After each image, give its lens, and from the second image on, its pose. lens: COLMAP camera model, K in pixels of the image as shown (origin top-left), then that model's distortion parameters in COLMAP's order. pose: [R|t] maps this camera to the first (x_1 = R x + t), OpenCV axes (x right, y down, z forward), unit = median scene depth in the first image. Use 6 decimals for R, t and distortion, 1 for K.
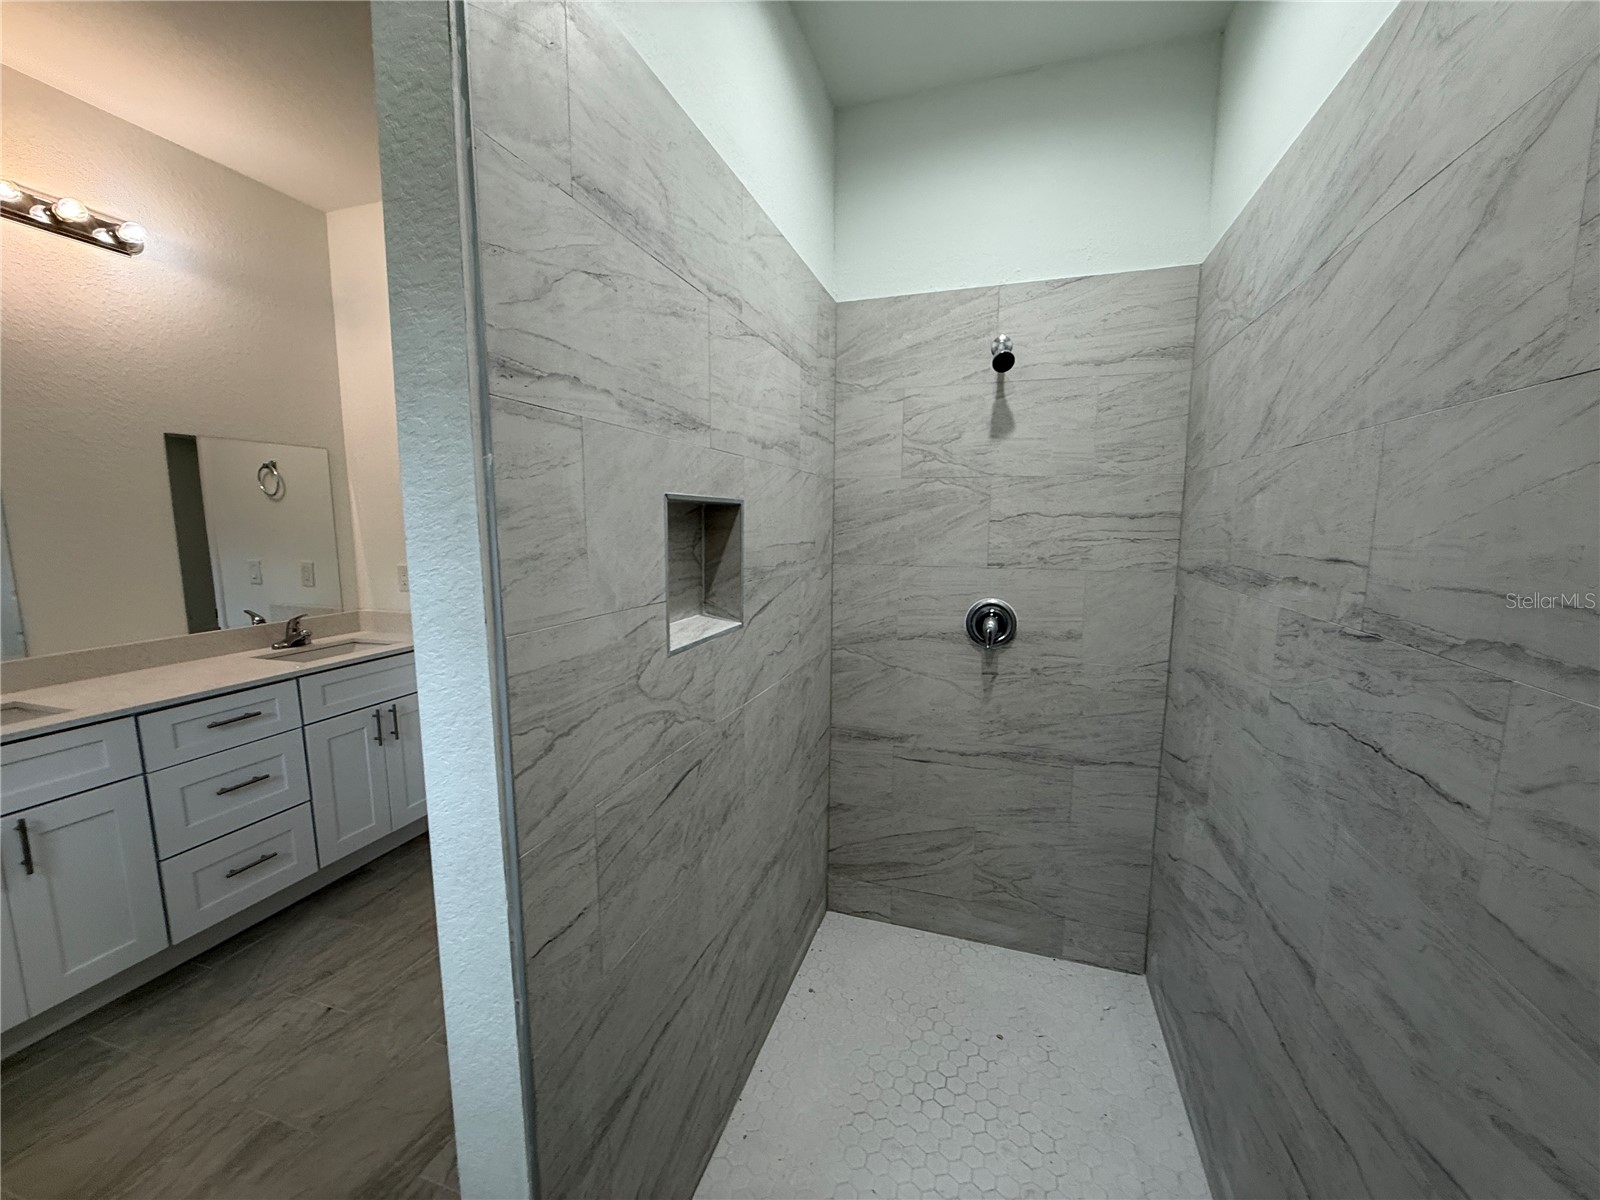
lens RADIAL K [[639.2, 0, 794.9], [0, 639.2, 603.9], [0, 0, 1]] dist [0.008369, 0.000210]
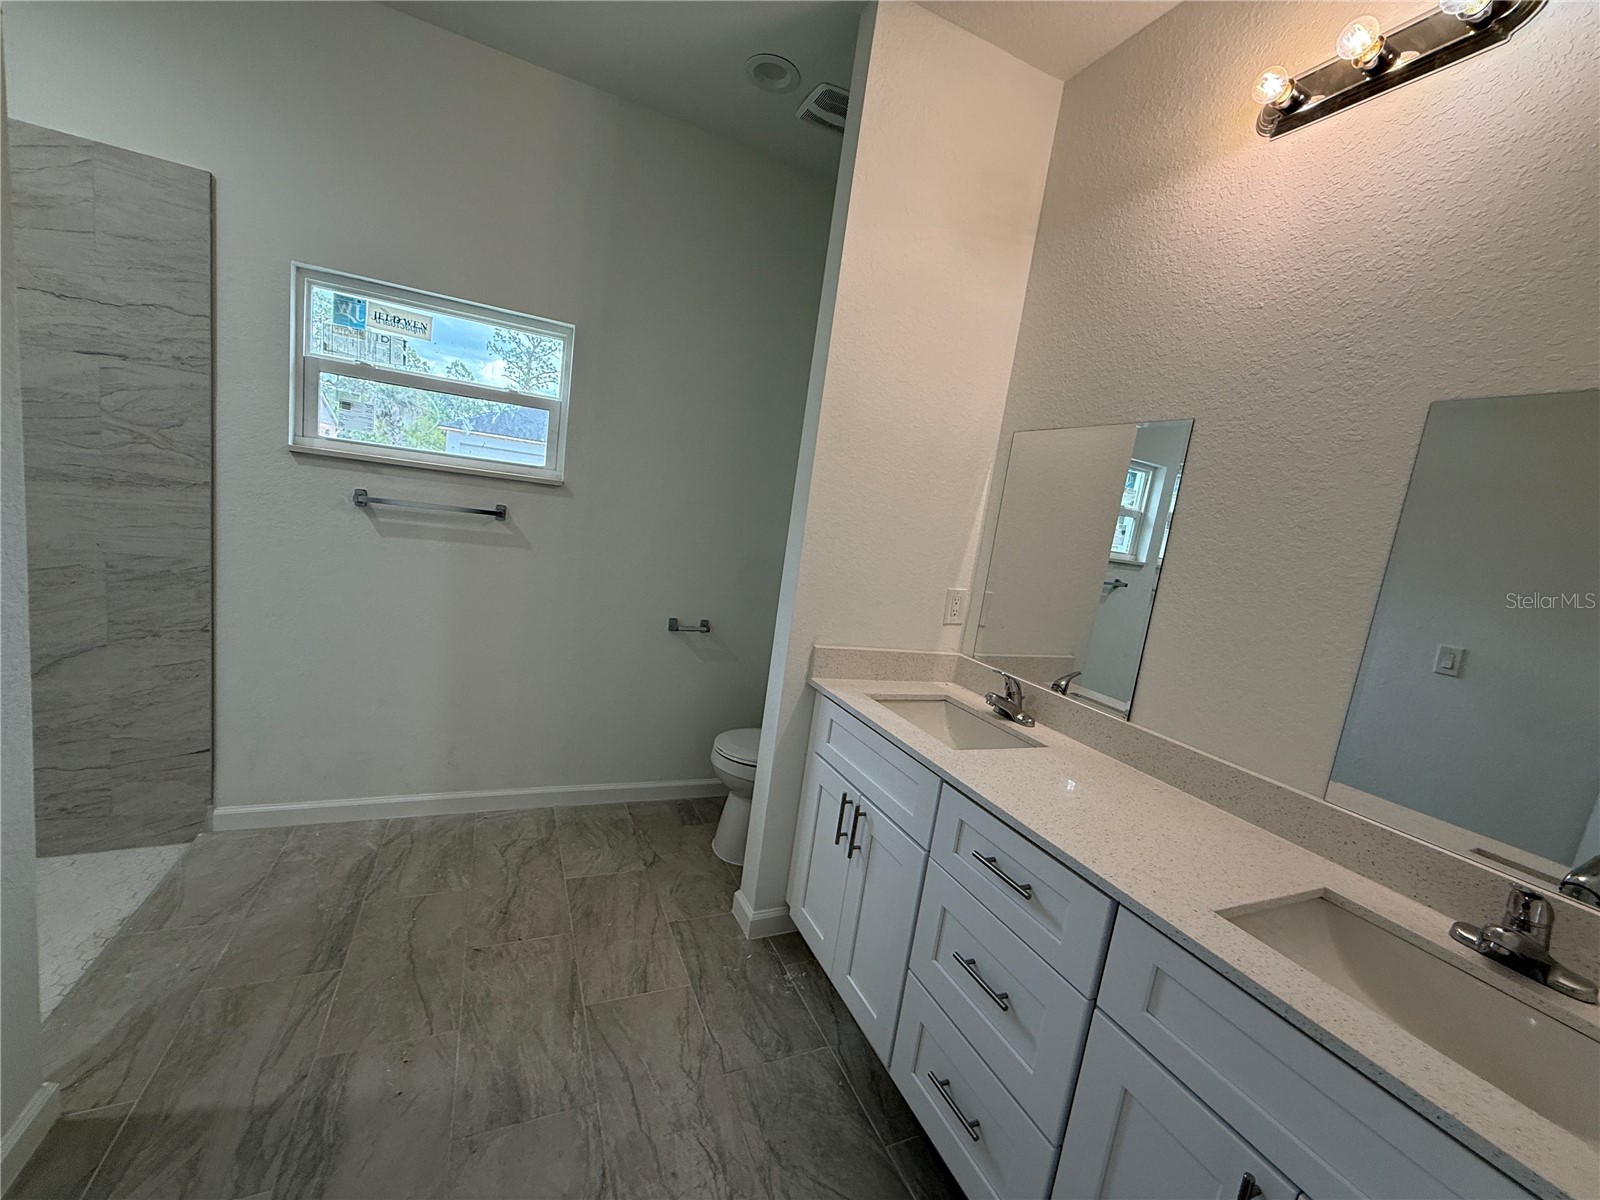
lens RADIAL K [[639.2, 0, 794.9], [0, 639.2, 603.9], [0, 0, 1]] dist [0.008369, 0.000210]
pose [[-0.723954, -0.001564, -0.689846, -0.321337], [-0.230837, 0.942900, 0.240112, -0.143446], [0.650081, 0.333072, -0.682977, 1.157644]]
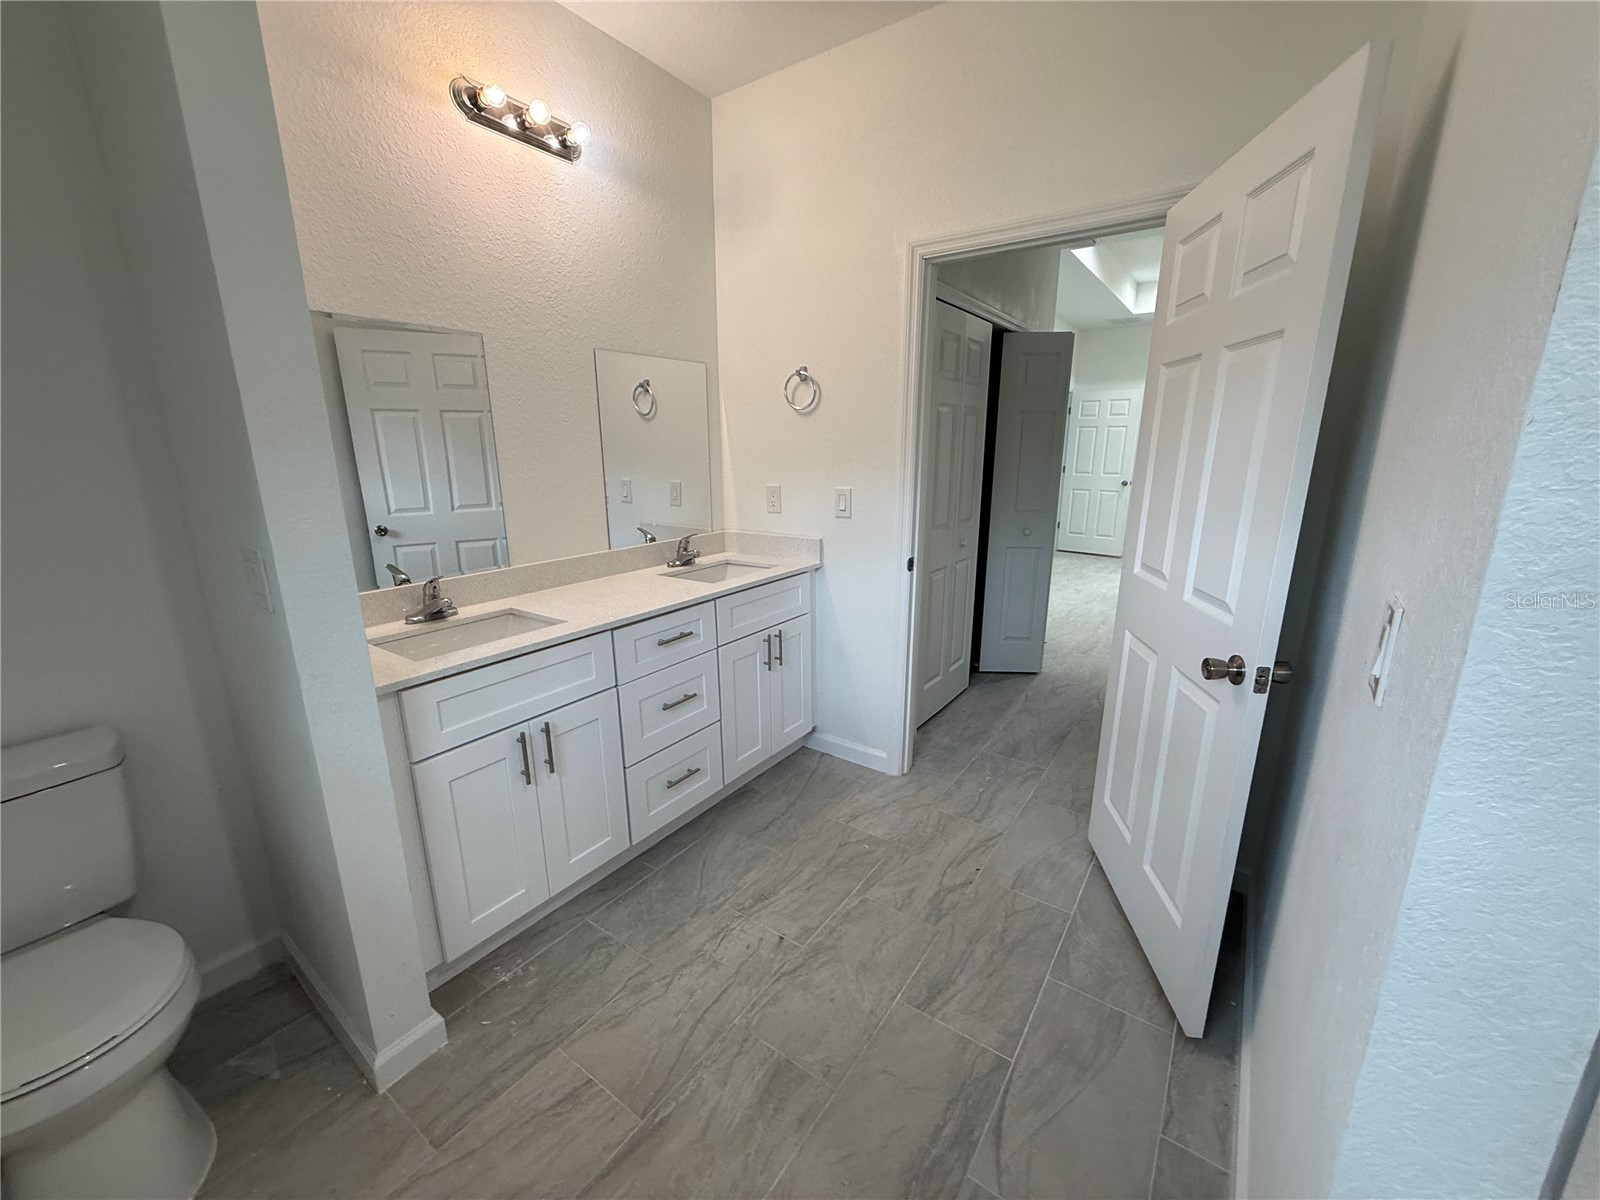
lens RADIAL K [[637.2, 0, 800.0], [0, 637.2, 600.0], [0, 0, 1]] dist [0.011099, 0.000074]
pose [[0.957904, 0.061698, -0.280382, -0.393194], [-0.030965, 0.993140, 0.112754, 0.001753], [0.285415, -0.099326, 0.953243, 0.108104]]
